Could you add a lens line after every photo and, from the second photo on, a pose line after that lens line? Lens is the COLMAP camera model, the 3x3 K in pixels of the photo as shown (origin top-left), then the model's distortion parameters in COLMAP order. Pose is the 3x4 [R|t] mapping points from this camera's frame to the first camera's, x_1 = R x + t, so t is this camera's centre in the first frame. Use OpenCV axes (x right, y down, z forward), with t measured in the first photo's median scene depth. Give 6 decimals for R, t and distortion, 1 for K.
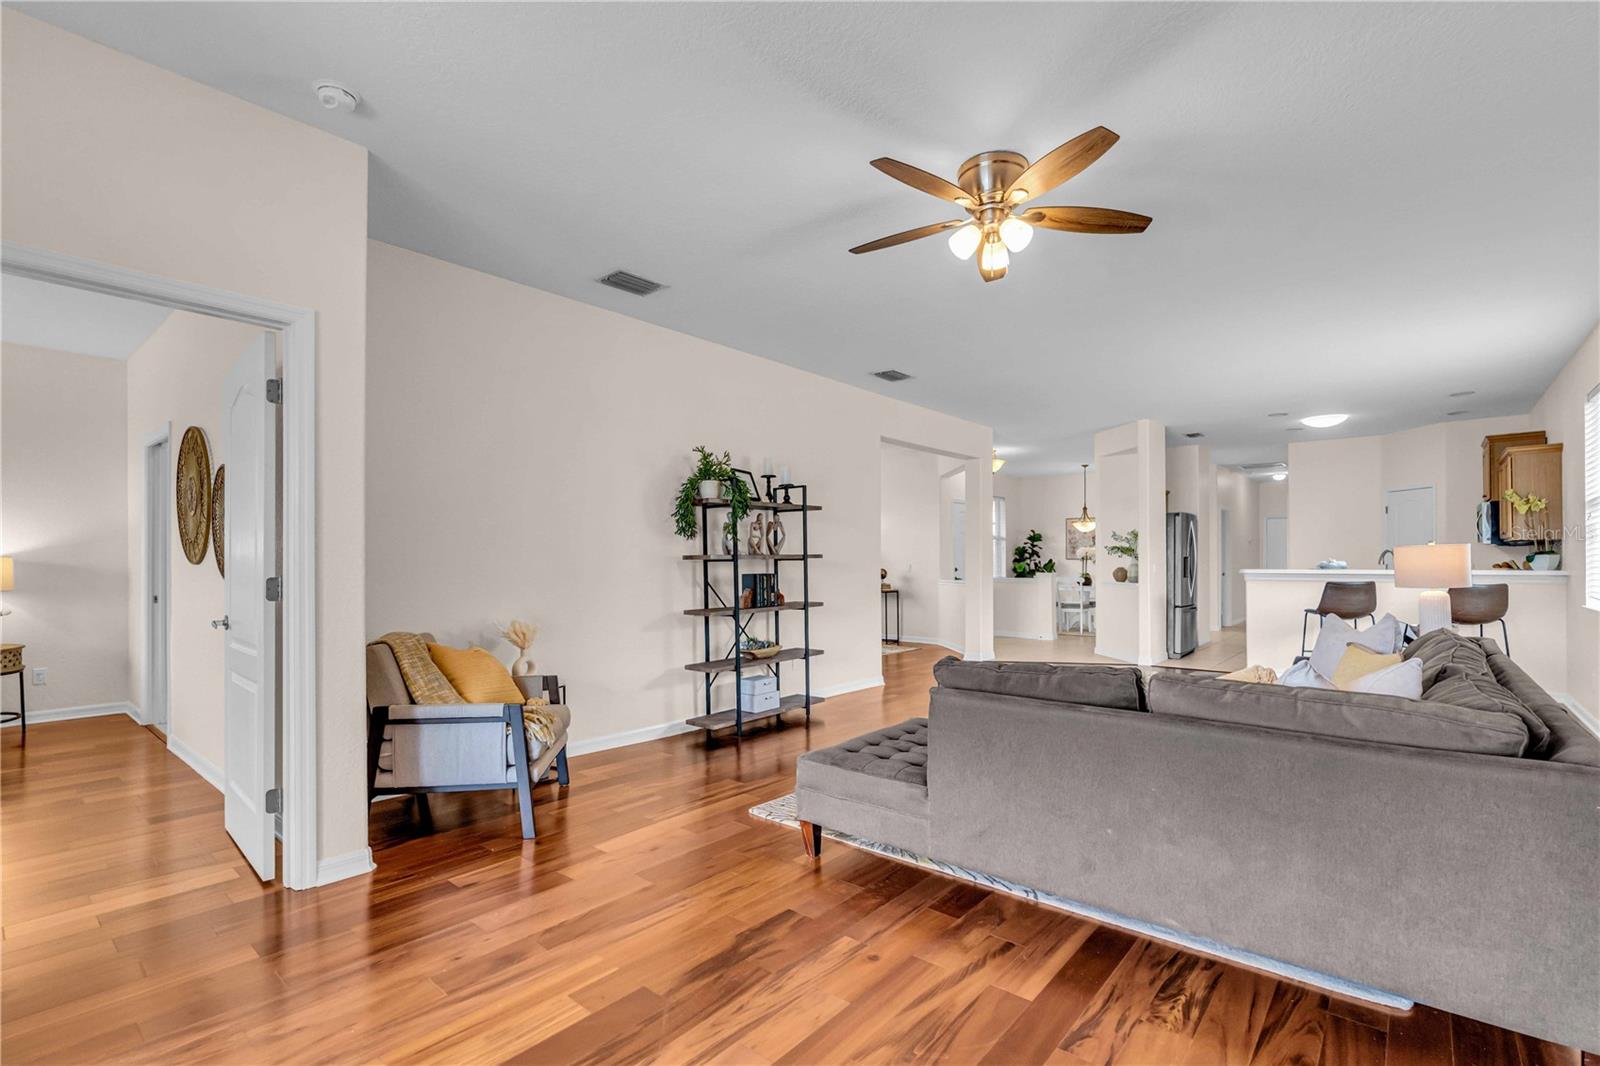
lens RADIAL K [[729.9, 0, 795.1], [0, 729.9, 562.8], [0, 0, 1]] dist [-0.008117, 0.001543]
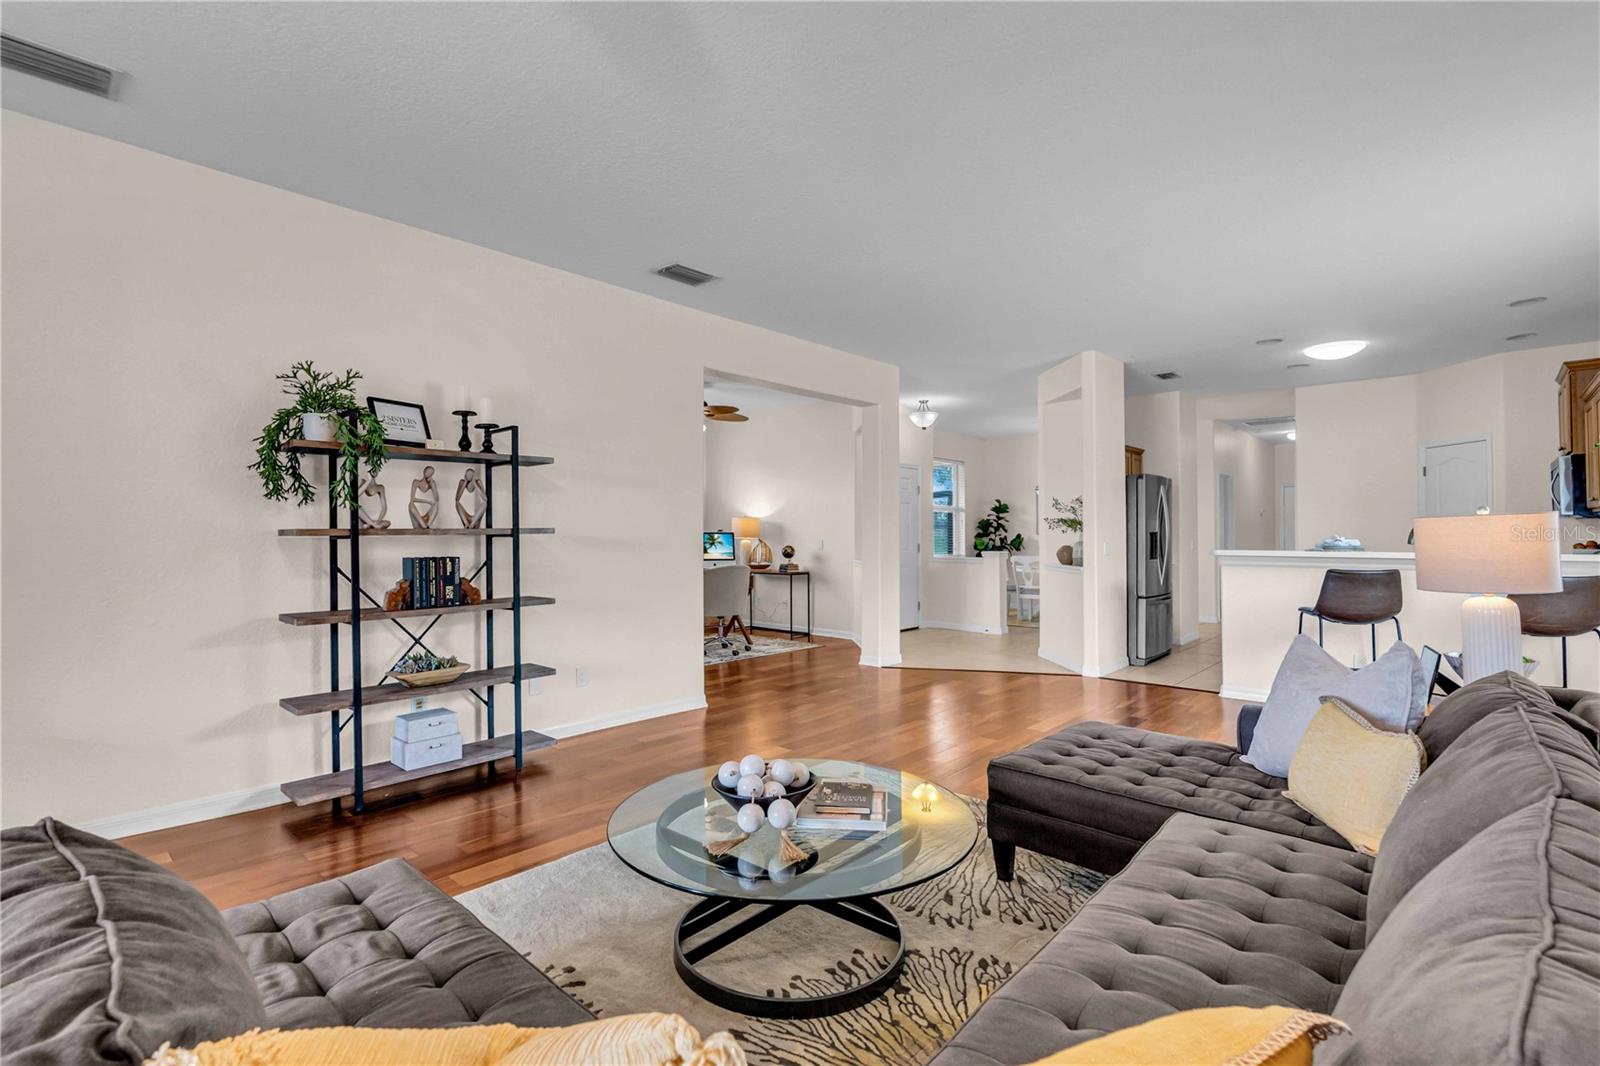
lens RADIAL K [[729.9, 0, 792.3], [0, 729.9, 523.8], [0, 0, 1]] dist [-0.008117, 0.001543]
pose [[0.998994, 0.002038, -0.044802, 0.212592], [-0.002787, 0.999858, -0.016649, -0.003542], [0.044761, 0.016757, 0.998857, 0.240379]]
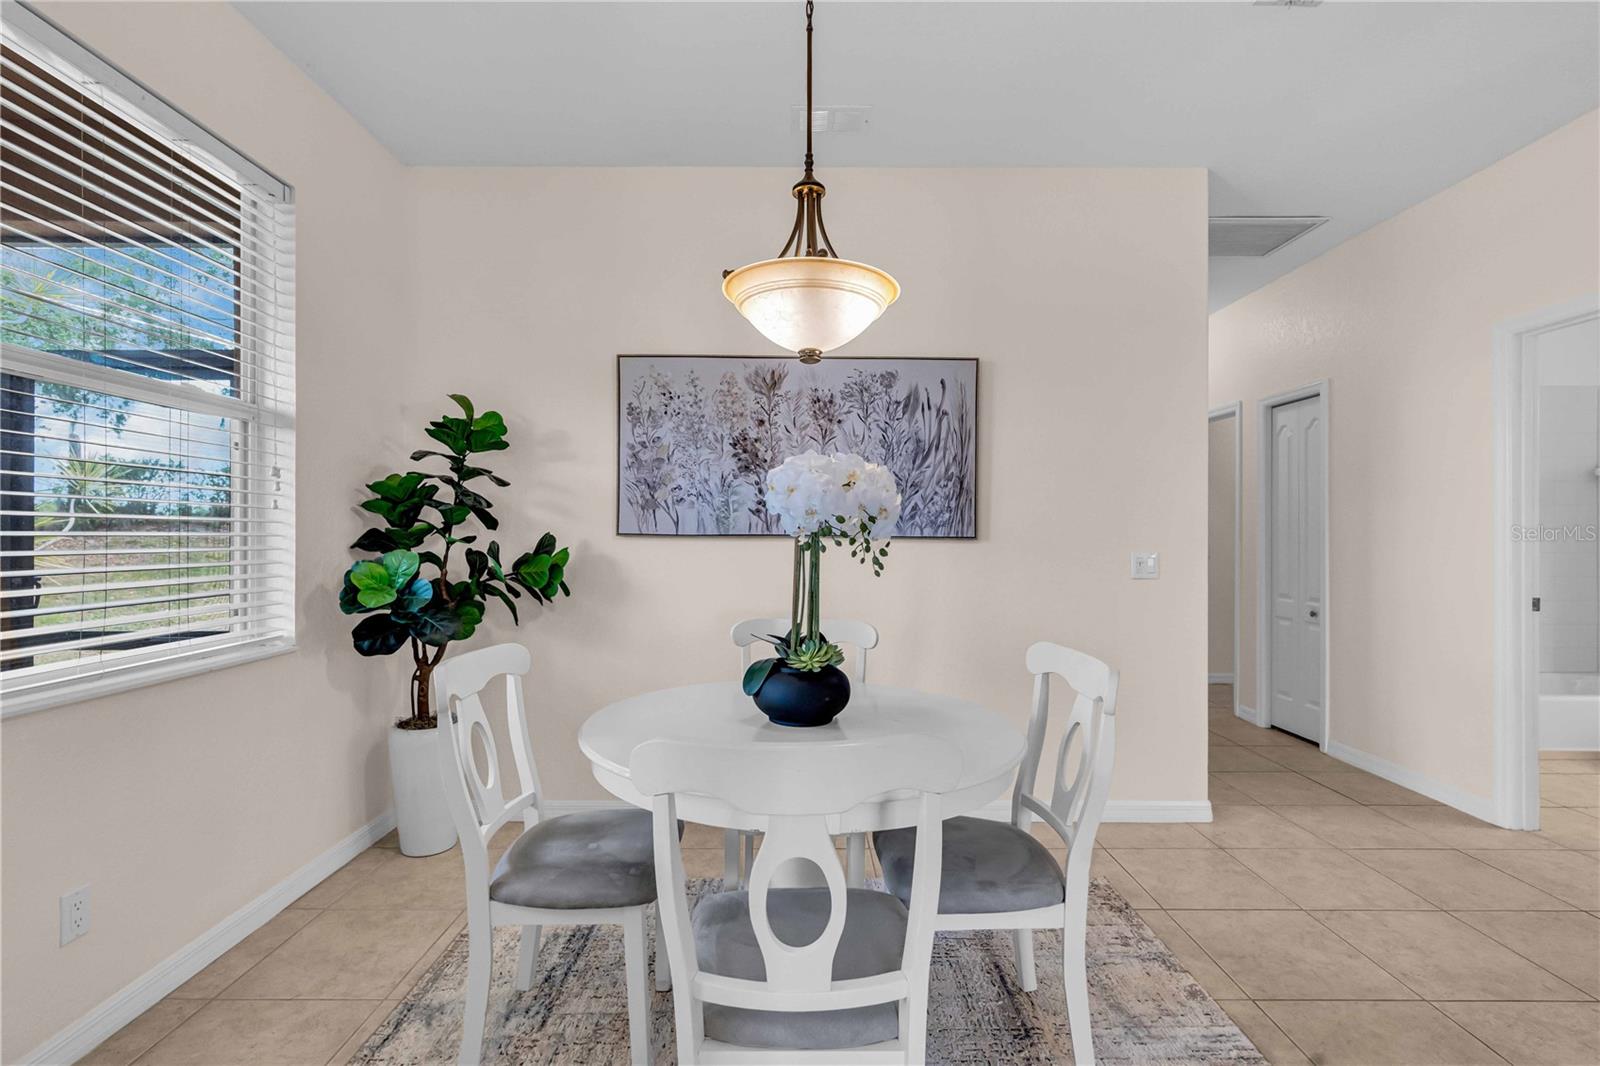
lens RADIAL K [[729.9, 0, 799.5], [0, 729.9, 535.9], [0, 0, 1]] dist [-0.008117, 0.001543]
pose [[0.761797, -0.000780, 0.647816, 0.453063], [0.002256, 0.999996, -0.001449, -0.007179], [-0.647812, 0.002565, 0.761796, 1.332870]]
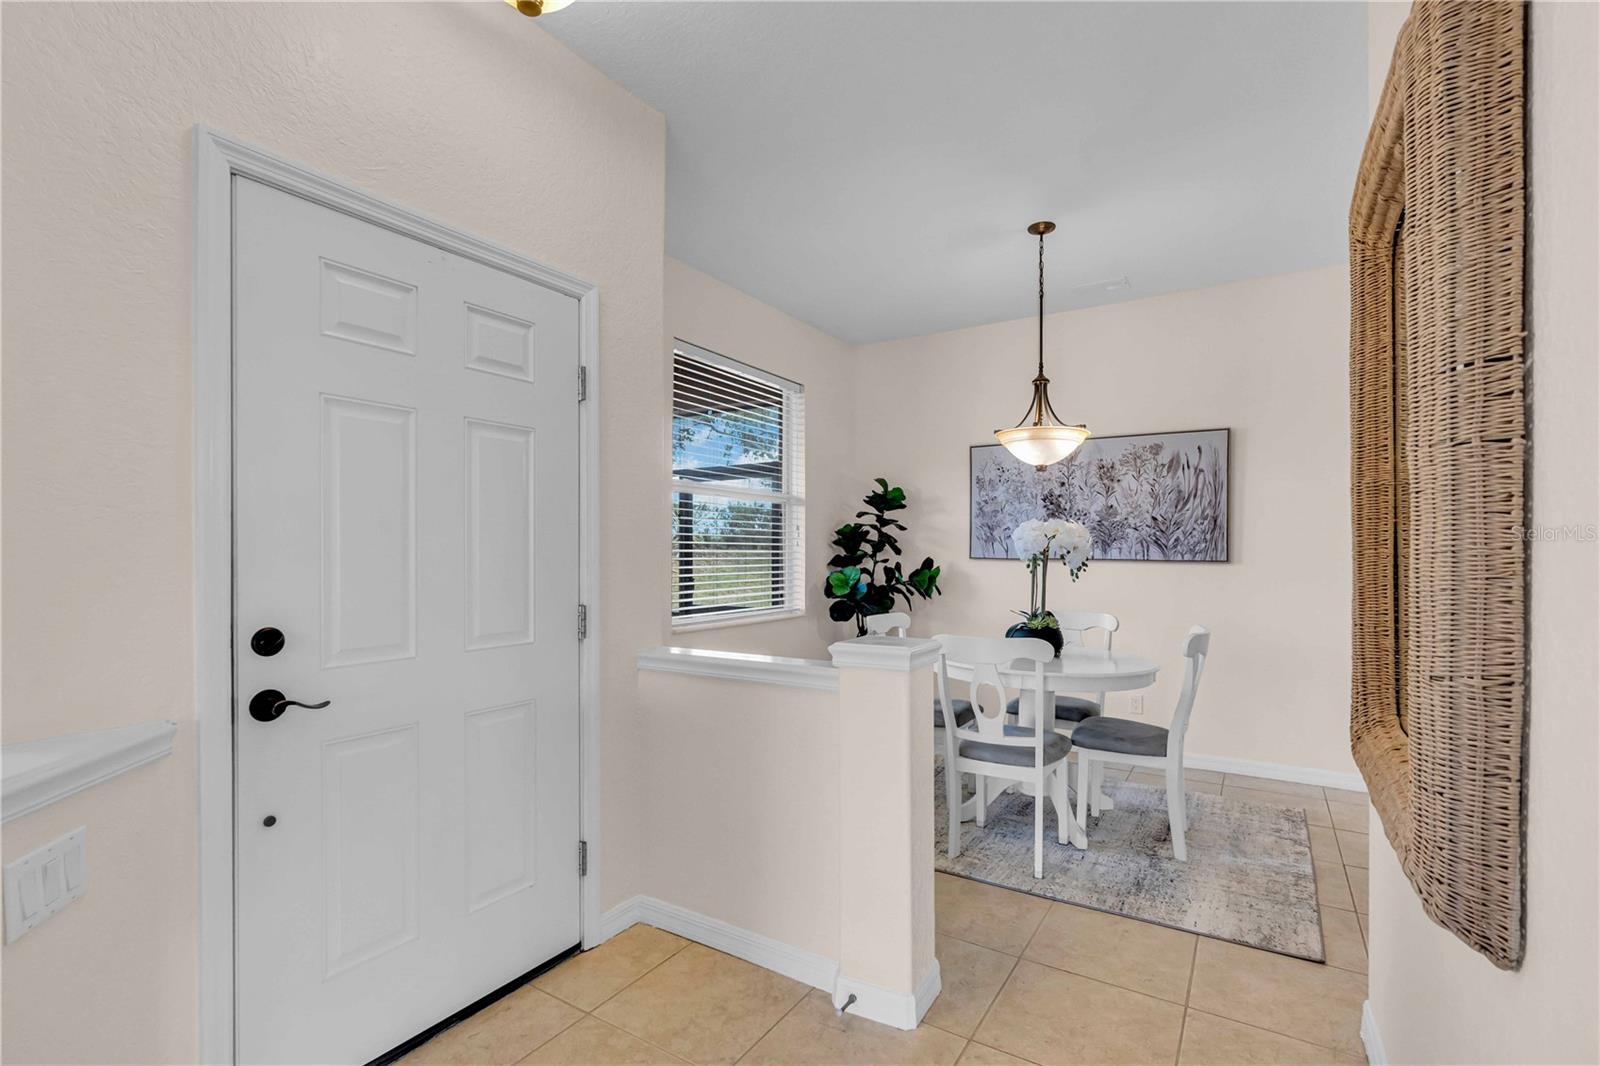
lens RADIAL K [[729.9, 0, 793.8], [0, 729.9, 546.6], [0, 0, 1]] dist [-0.008117, 0.001543]
pose [[0.990769, 0.002077, 0.135542, 0.398183], [-0.000176, 0.999901, -0.014035, -0.009740], [-0.135558, 0.013882, 0.990672, 1.100016]]
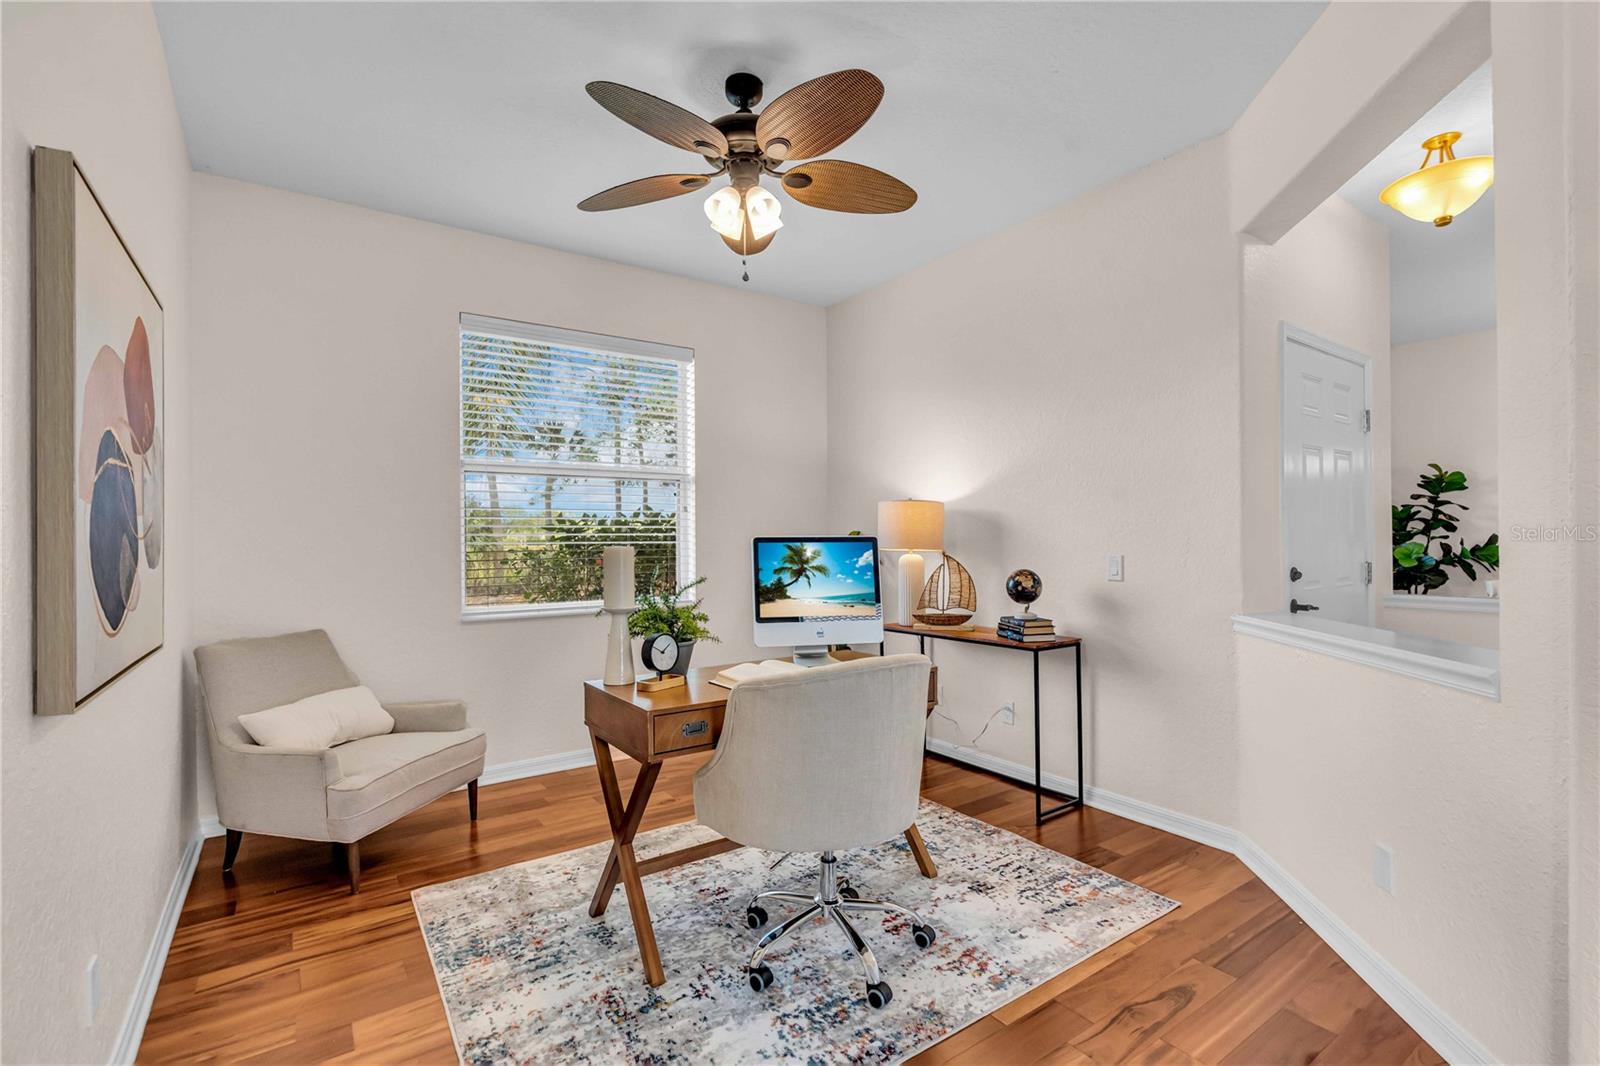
lens RADIAL K [[729.9, 0, 812.5], [0, 729.9, 538.0], [0, 0, 1]] dist [-0.008117, 0.001543]
pose [[0.972935, -0.009061, -0.230900, 0.137066], [0.007524, 0.999943, -0.007533, -0.004927], [0.230955, 0.005592, 0.972948, 0.895976]]
